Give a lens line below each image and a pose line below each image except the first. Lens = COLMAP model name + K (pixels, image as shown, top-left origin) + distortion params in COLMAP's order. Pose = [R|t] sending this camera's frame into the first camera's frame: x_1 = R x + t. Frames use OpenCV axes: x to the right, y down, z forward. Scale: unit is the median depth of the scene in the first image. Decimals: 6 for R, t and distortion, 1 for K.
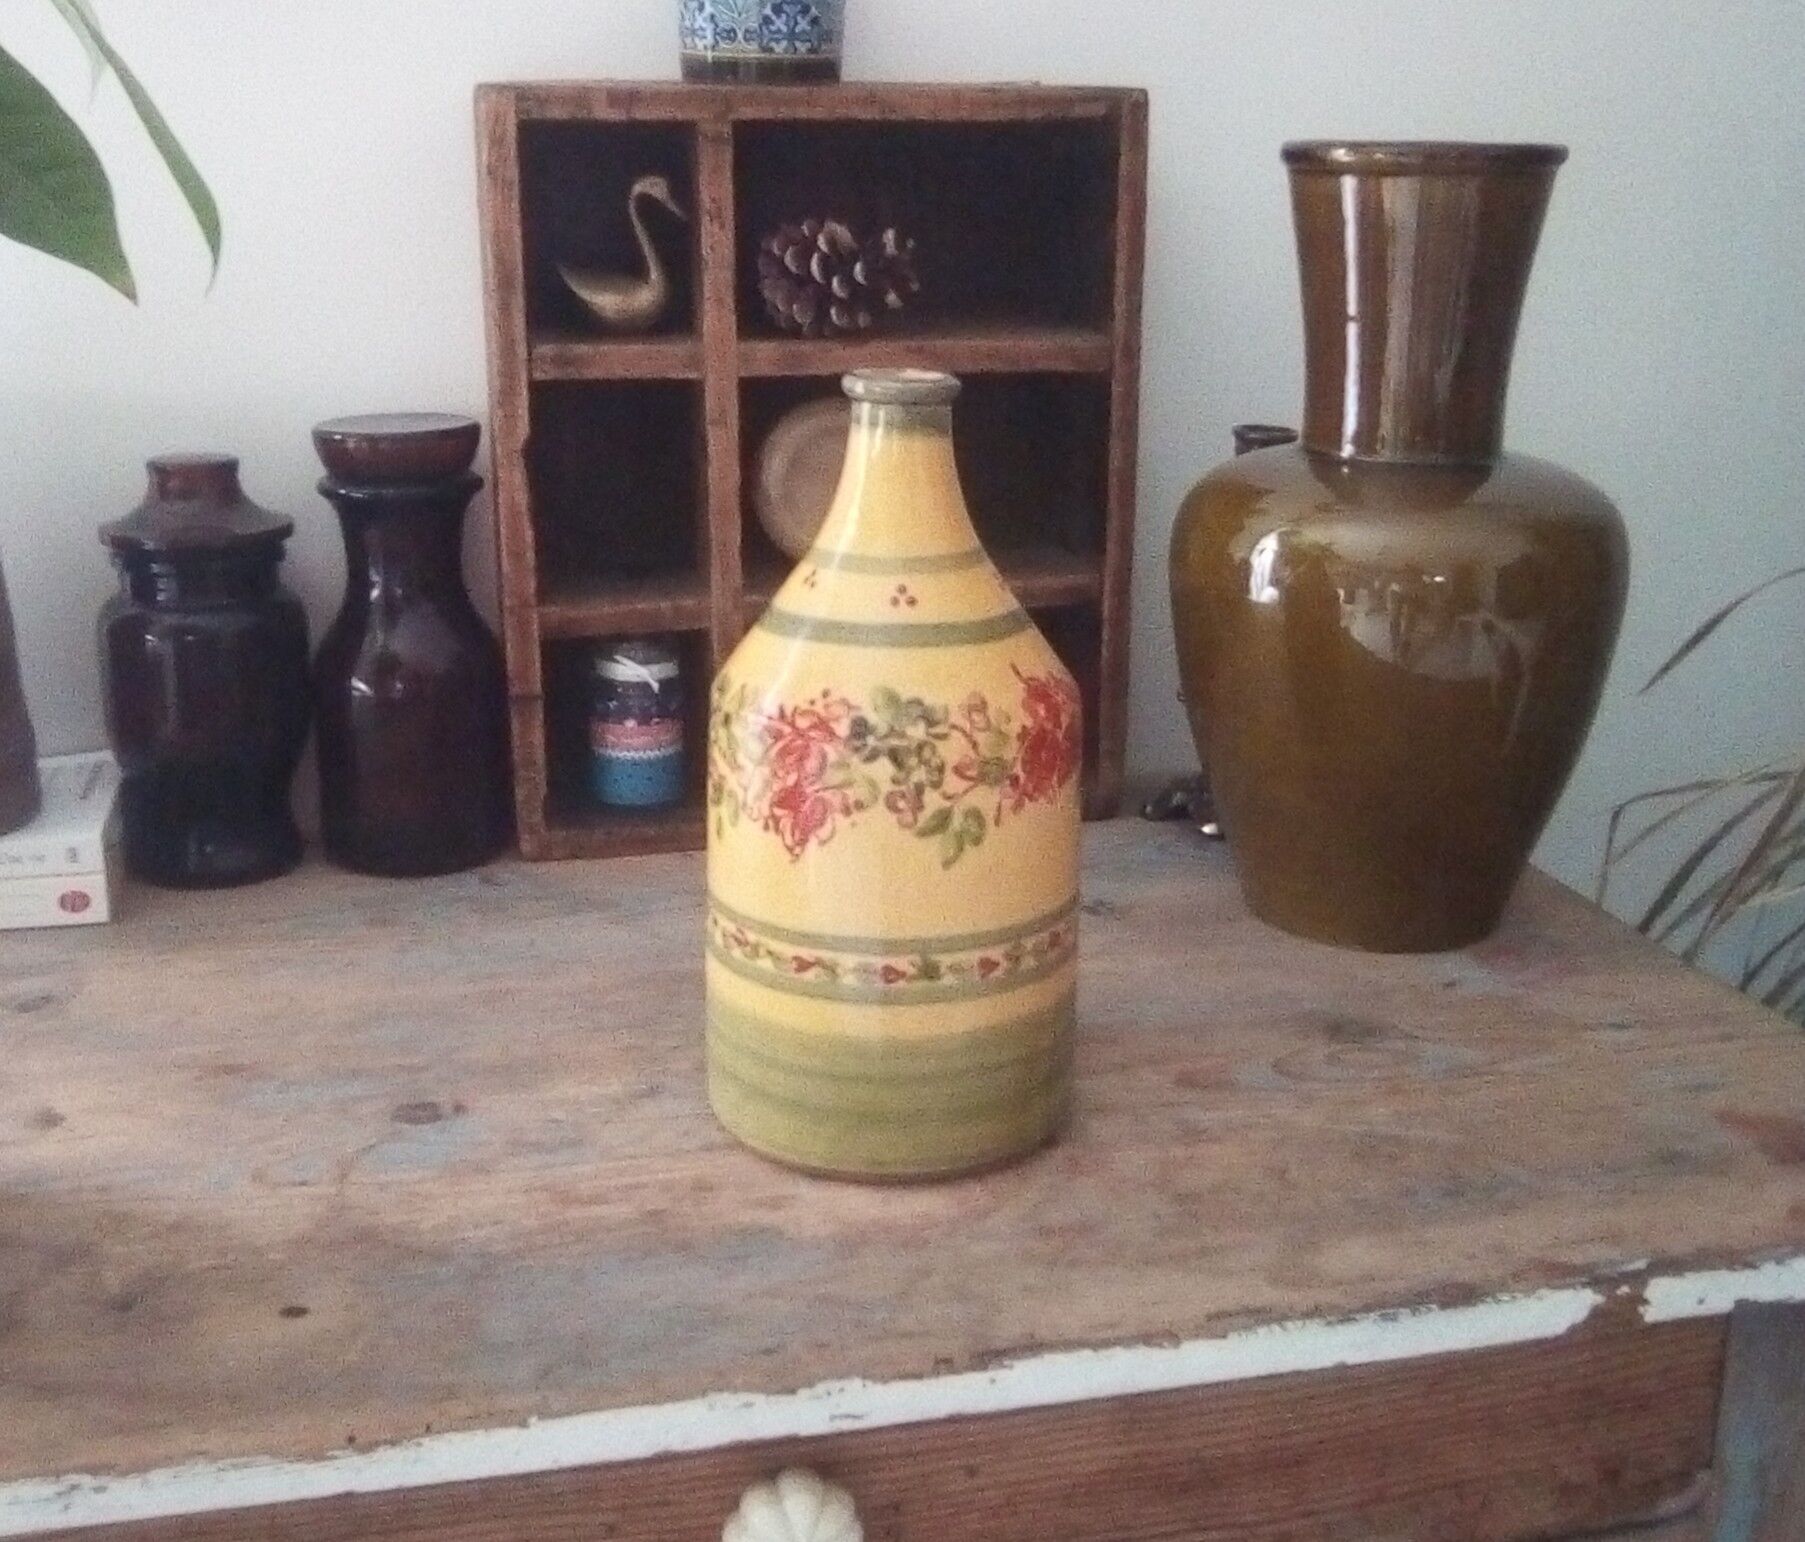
lens RADIAL K [[2162.9, 0, 888.6], [0, 2162.9, 765.3], [0, 0, 1]] dist [0.002288, 0.000000]
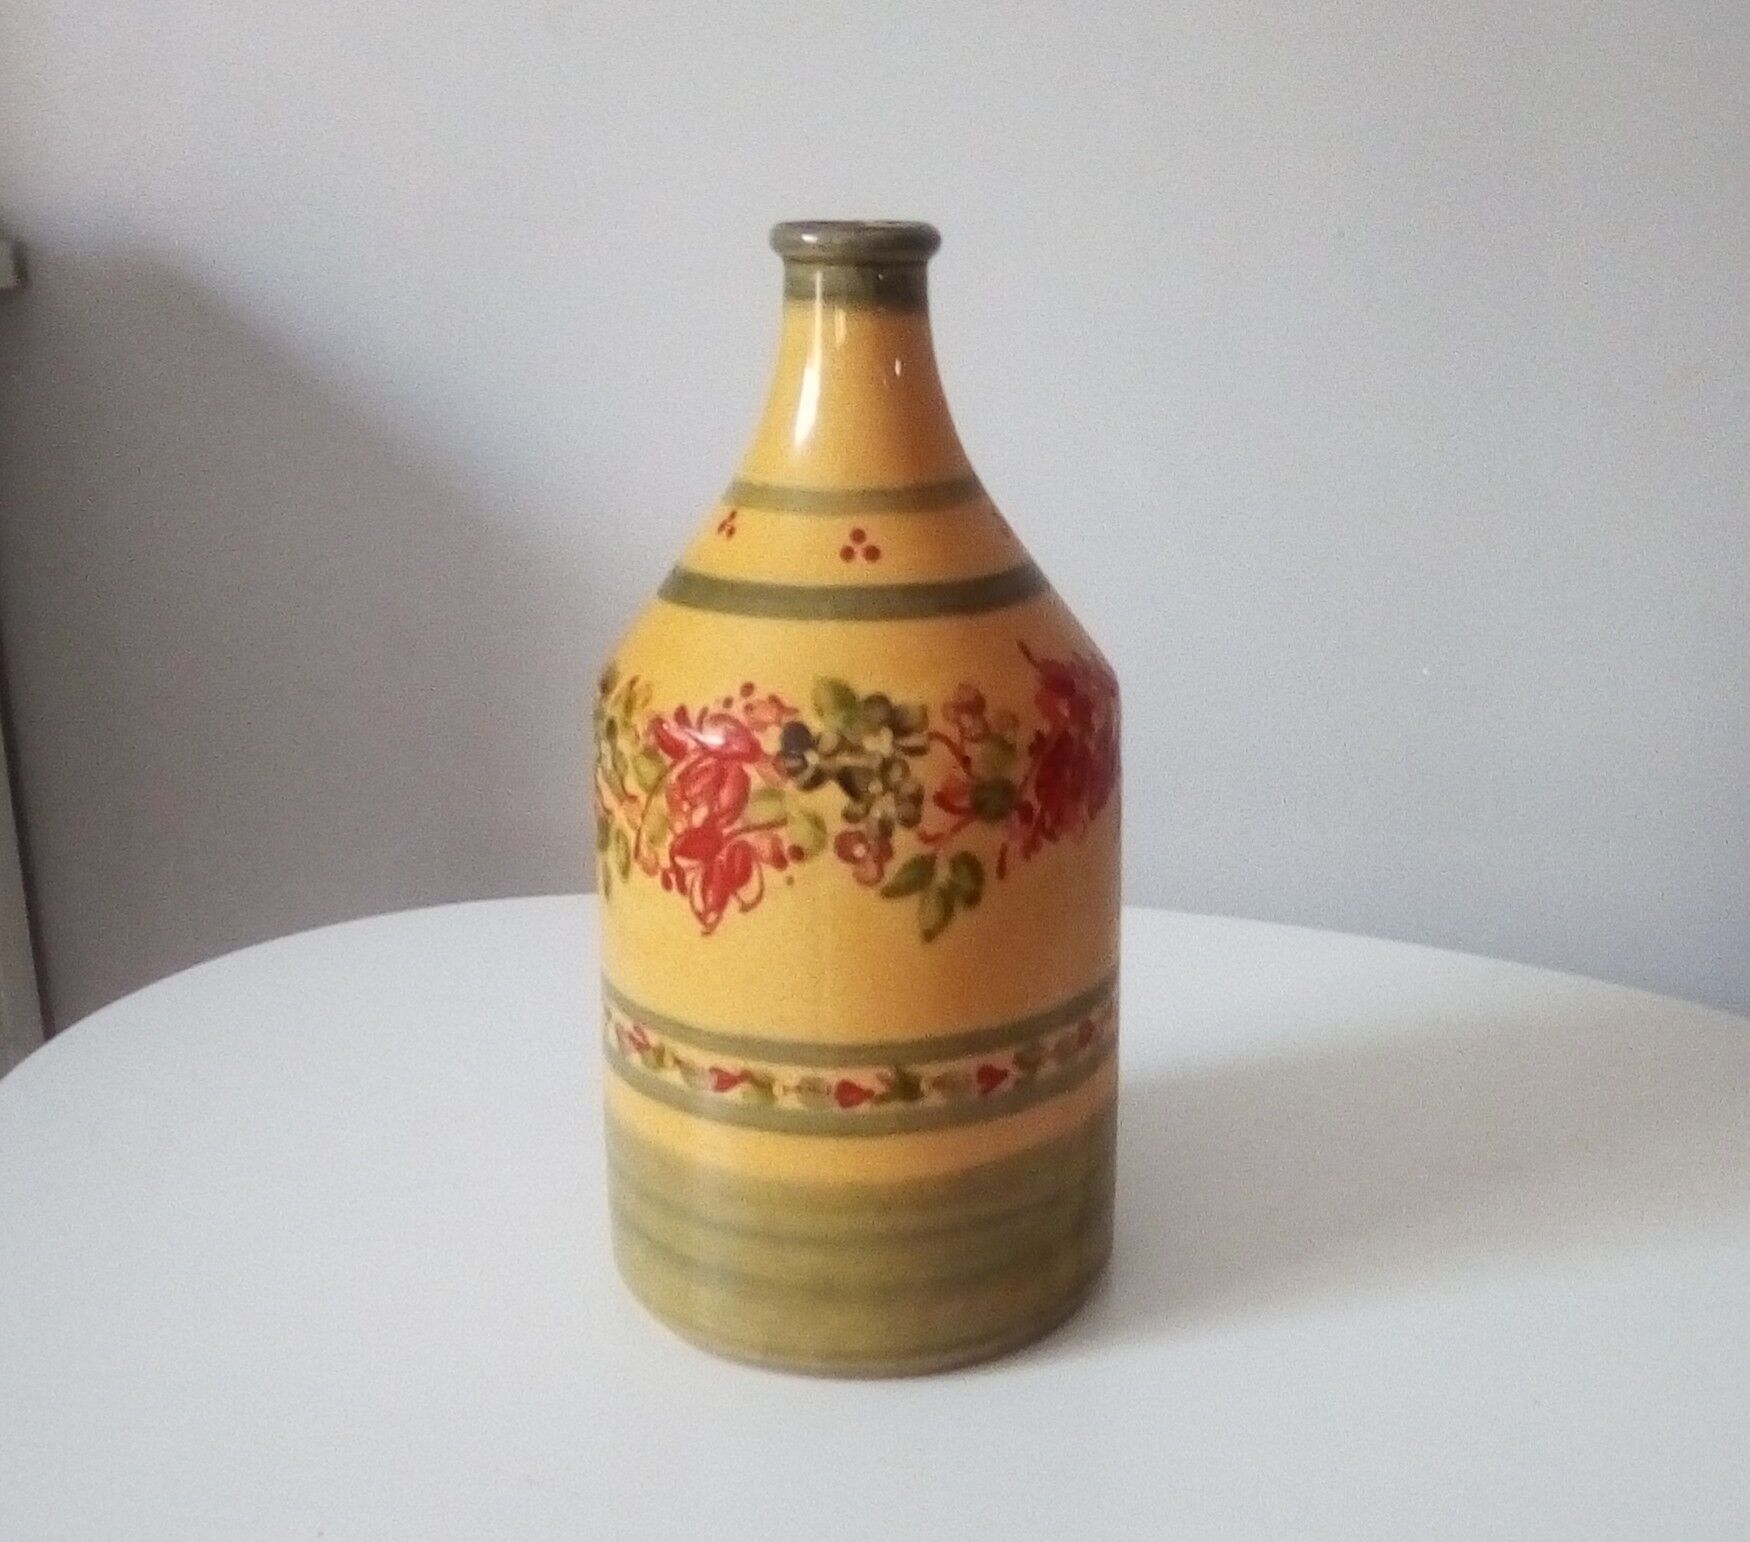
lens RADIAL K [[2001.3, 0, 925.5], [0, 2001.3, 793.9], [0, 0, 1]] dist [-0.000568, 0.000000]
pose [[0.999880, -0.014324, 0.005881, 0.022600], [0.014175, 0.999596, 0.024651, -0.014665], [-0.006232, -0.024564, 0.999679, 0.360002]]
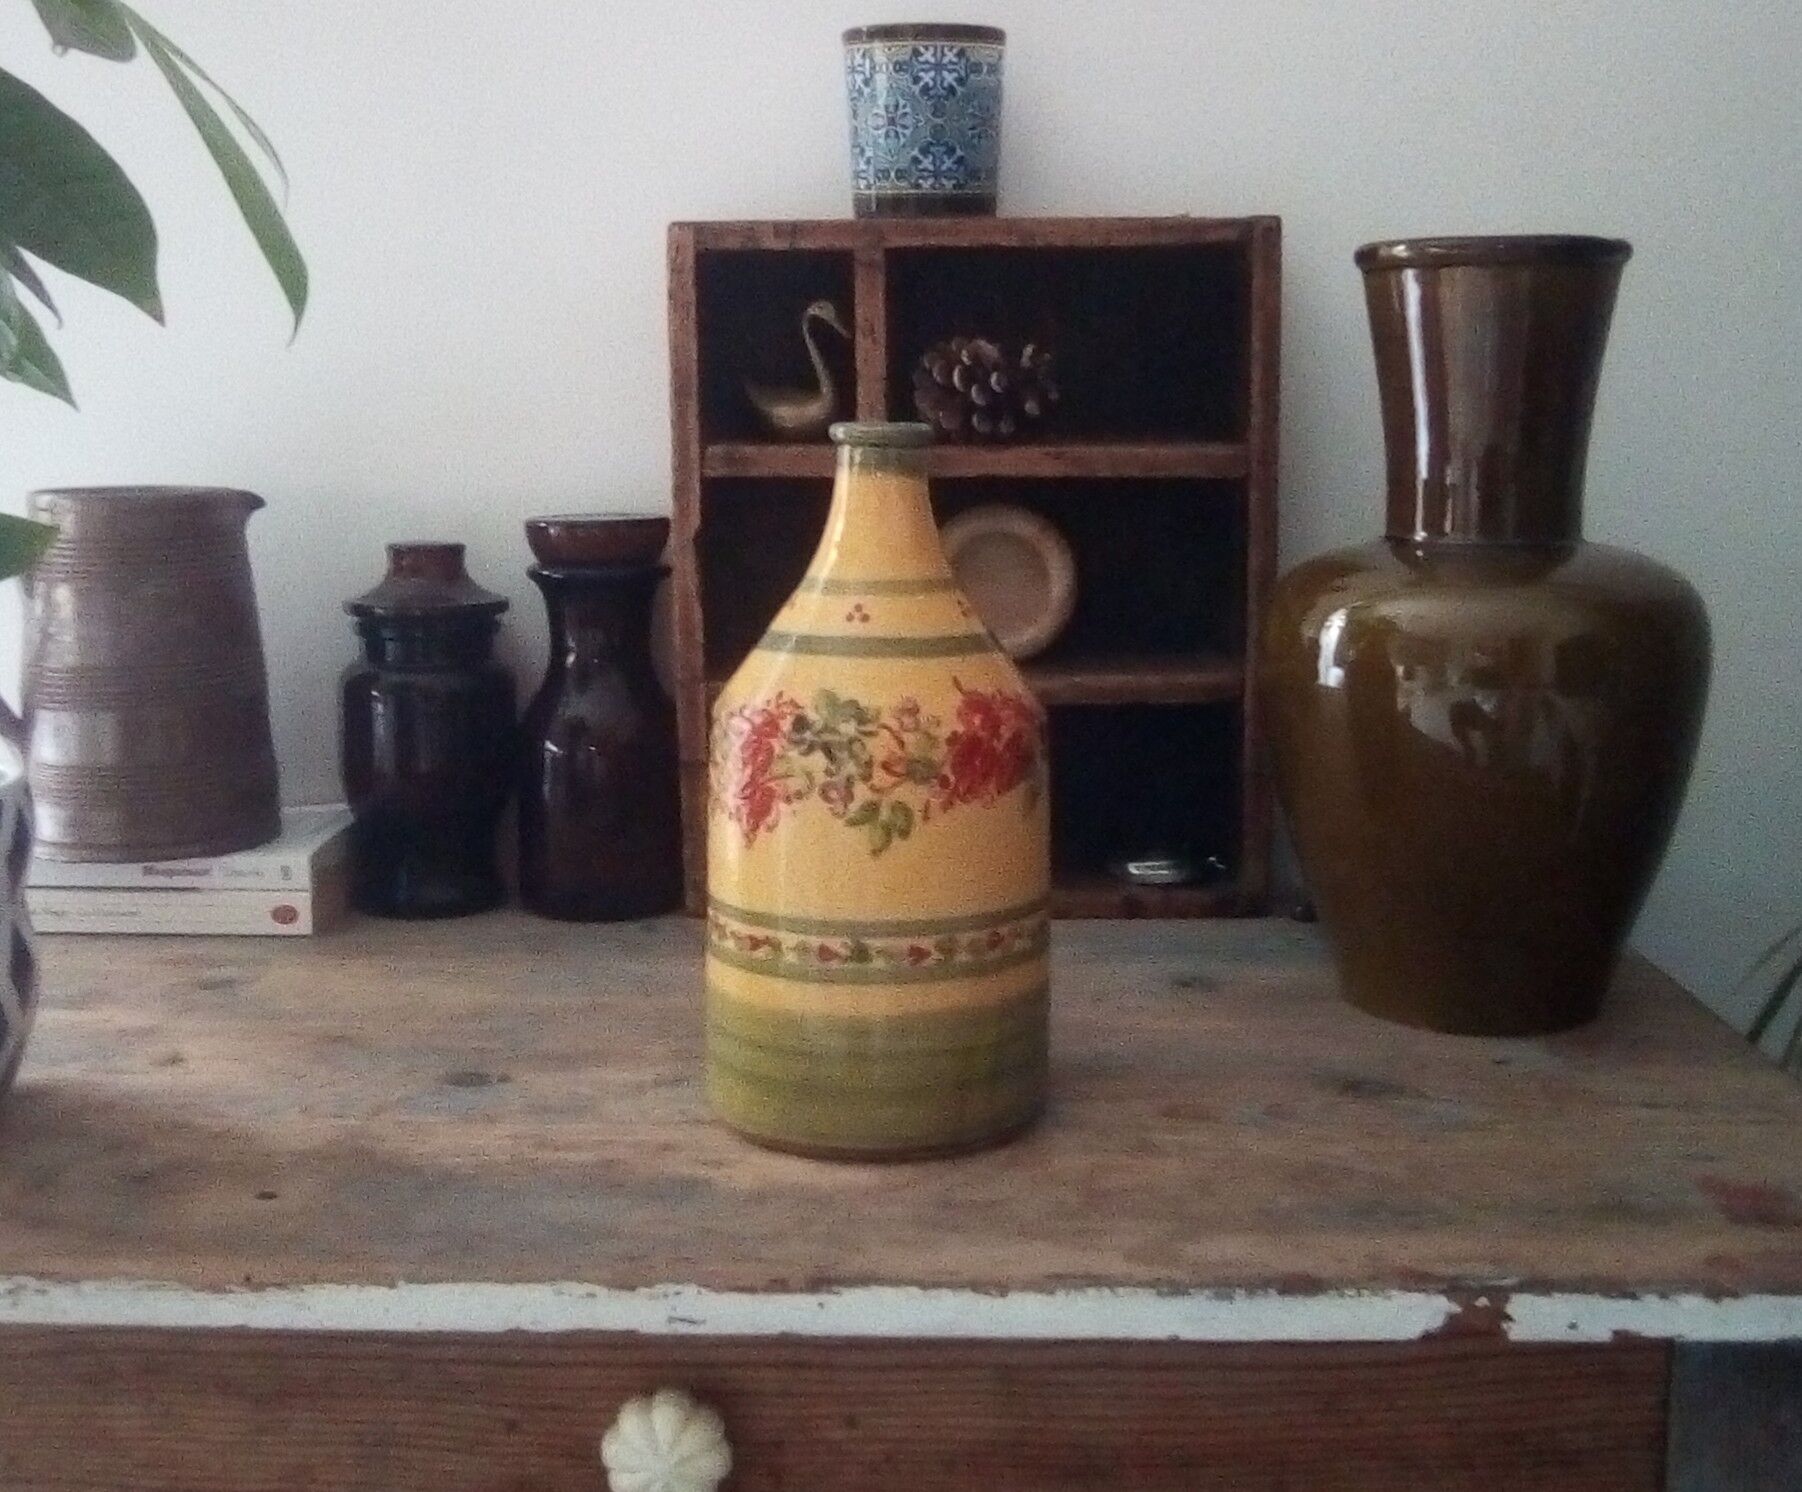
lens RADIAL K [[2196.8, 0, 916.4], [0, 2196.8, 735.1], [0, 0, 1]] dist [0.007591, 0.000000]
pose [[0.965890, 0.030575, -0.257141, 0.325045], [-0.064223, 0.990265, -0.123494, 0.120395], [0.250862, 0.135796, 0.958451, -0.066866]]
